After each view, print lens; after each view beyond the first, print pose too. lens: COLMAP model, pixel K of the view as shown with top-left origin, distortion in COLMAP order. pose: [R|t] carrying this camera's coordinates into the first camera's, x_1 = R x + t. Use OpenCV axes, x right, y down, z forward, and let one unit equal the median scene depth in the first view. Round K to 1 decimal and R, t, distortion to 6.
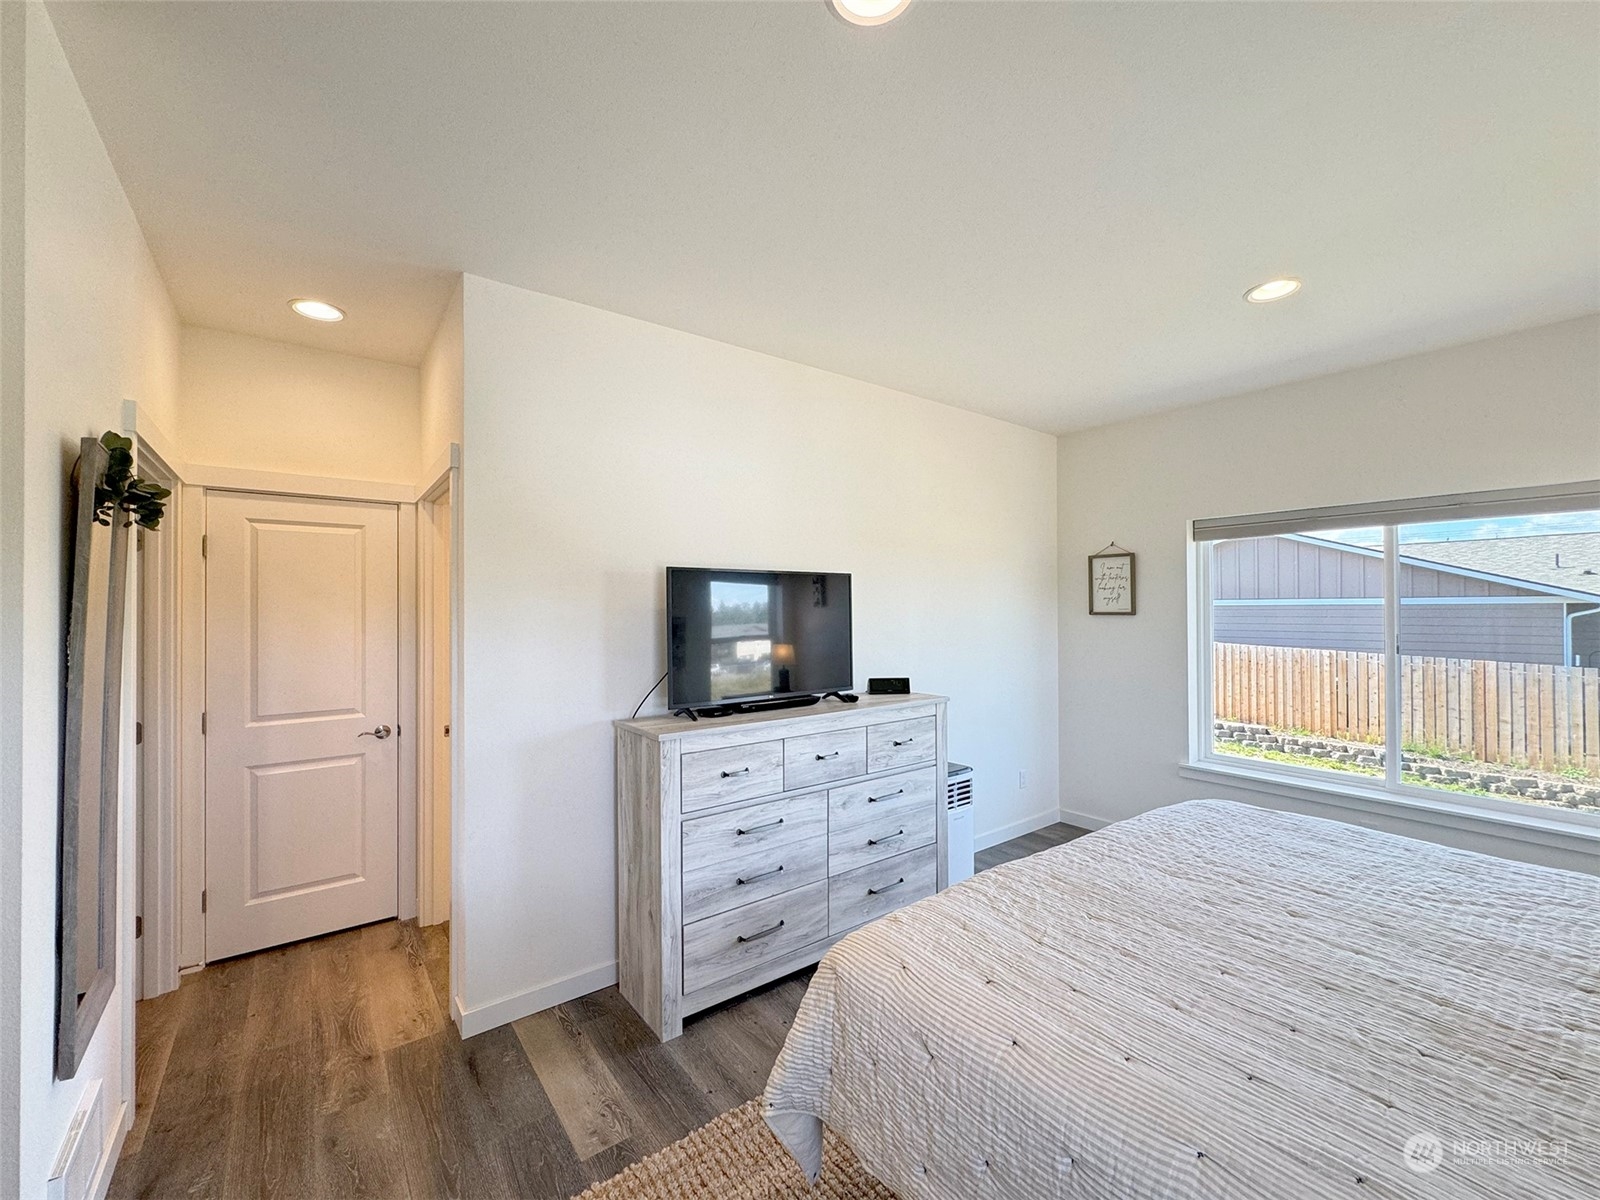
lens RADIAL K [[634.4, 0, 800.5], [0, 634.4, 594.0], [0, 0, 1]] dist [-0.010772, 0.002952]
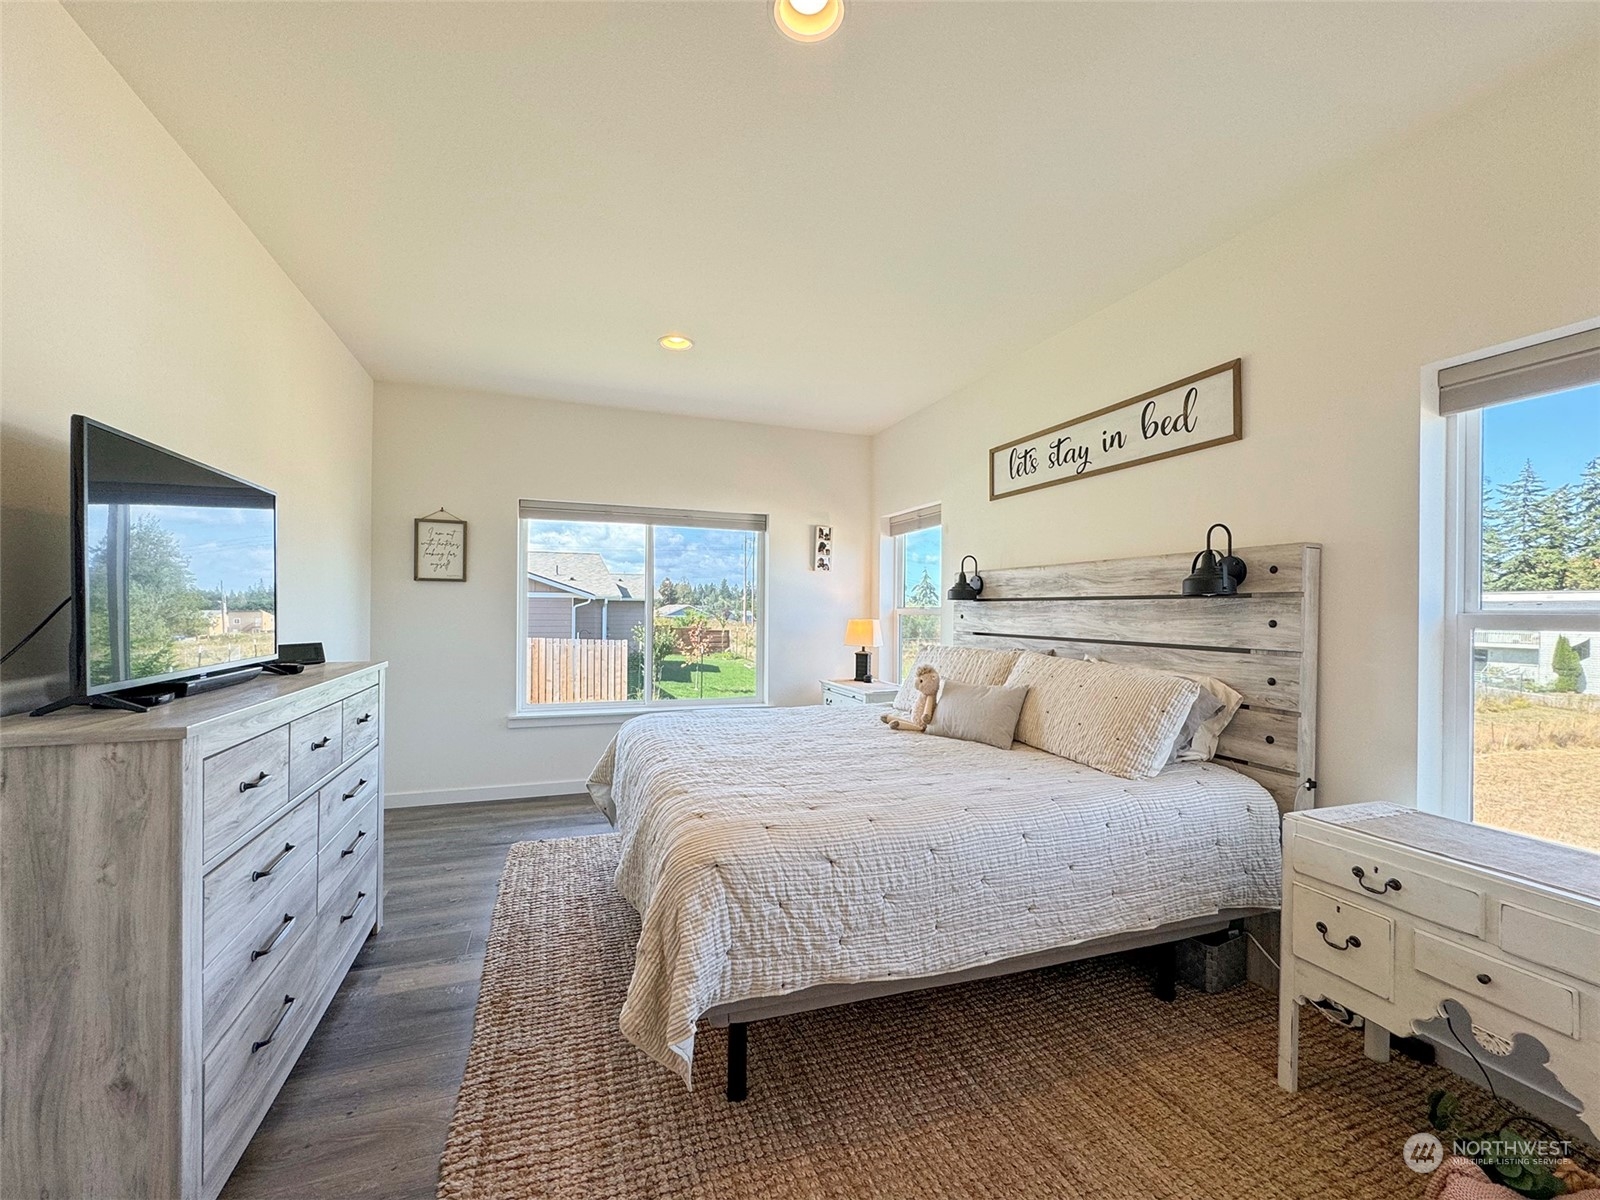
lens RADIAL K [[634.4, 0, 800.5], [0, 634.4, 594.0], [0, 0, 1]] dist [-0.010772, 0.002952]
pose [[0.318513, 0.025133, 0.947585, -0.260502], [-0.039182, 0.999143, -0.013331, 0.043729], [-0.947108, -0.032883, 0.319225, 0.153978]]
